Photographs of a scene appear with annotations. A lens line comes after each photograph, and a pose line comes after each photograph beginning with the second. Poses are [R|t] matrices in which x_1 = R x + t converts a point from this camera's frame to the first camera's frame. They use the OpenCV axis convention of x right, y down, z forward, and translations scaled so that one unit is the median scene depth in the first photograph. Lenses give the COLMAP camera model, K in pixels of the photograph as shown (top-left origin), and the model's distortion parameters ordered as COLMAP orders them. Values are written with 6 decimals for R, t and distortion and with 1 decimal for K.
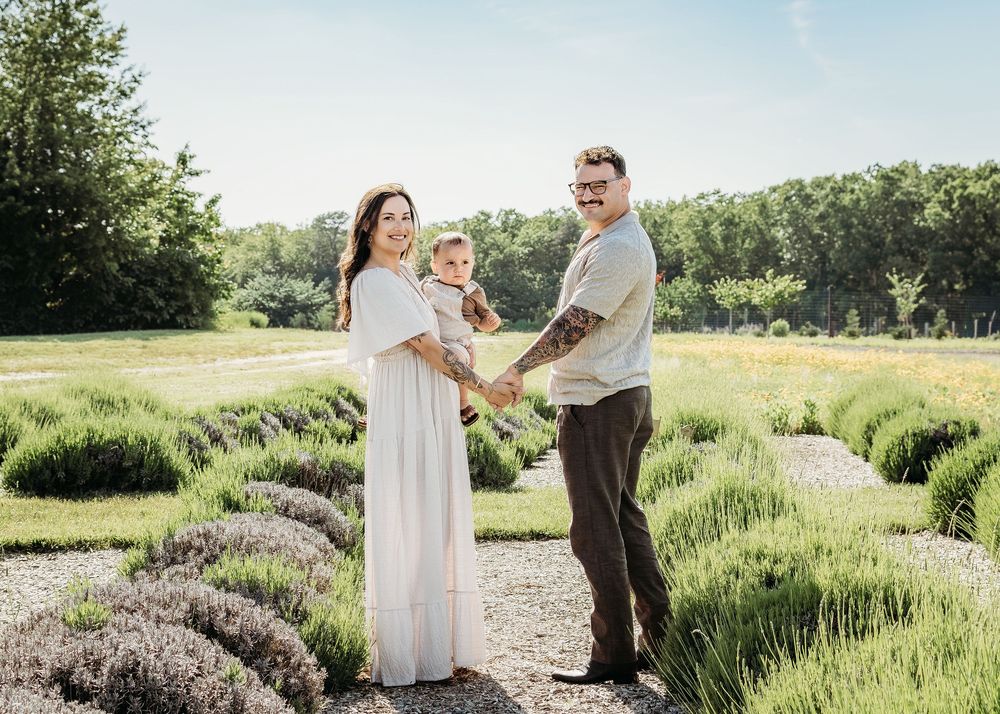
lens RADIAL K [[2304.0, 0, 497.3], [0, 2304.0, 351.3], [0, 0, 1]] dist [0.124466, 0.000000]
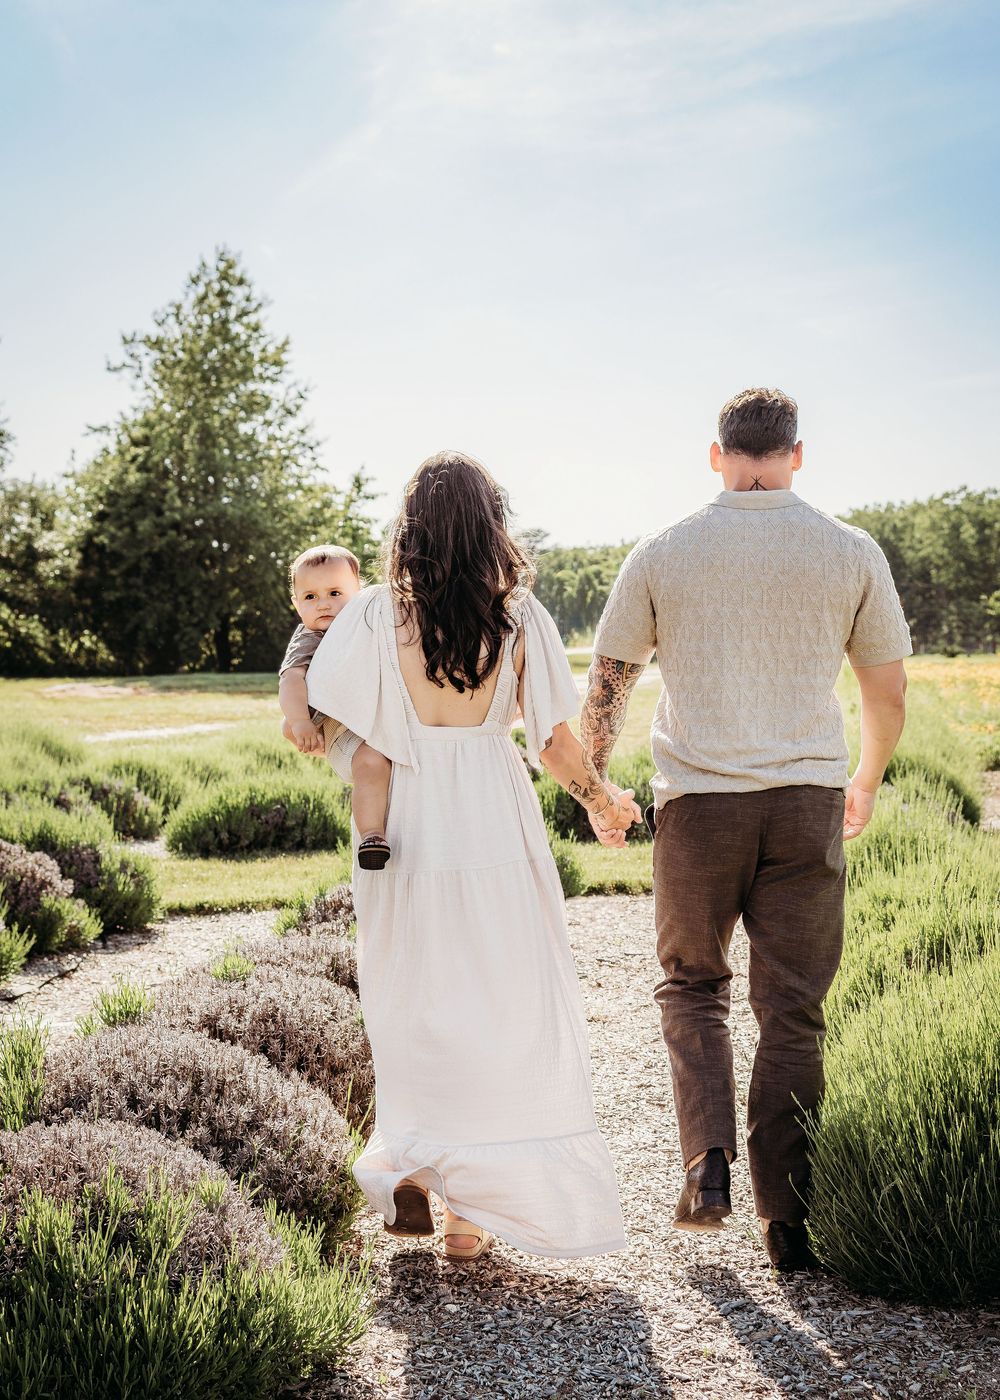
lens RADIAL K [[3225.6, 0, 501.5], [0, 3225.6, 704.6], [0, 0, 1]] dist [0.124466, 0.000000]
pose [[0.992538, -0.030470, -0.118071, 0.068248], [0.032920, 0.999280, 0.018856, -0.017964], [0.117412, -0.022602, 0.992826, -0.255280]]
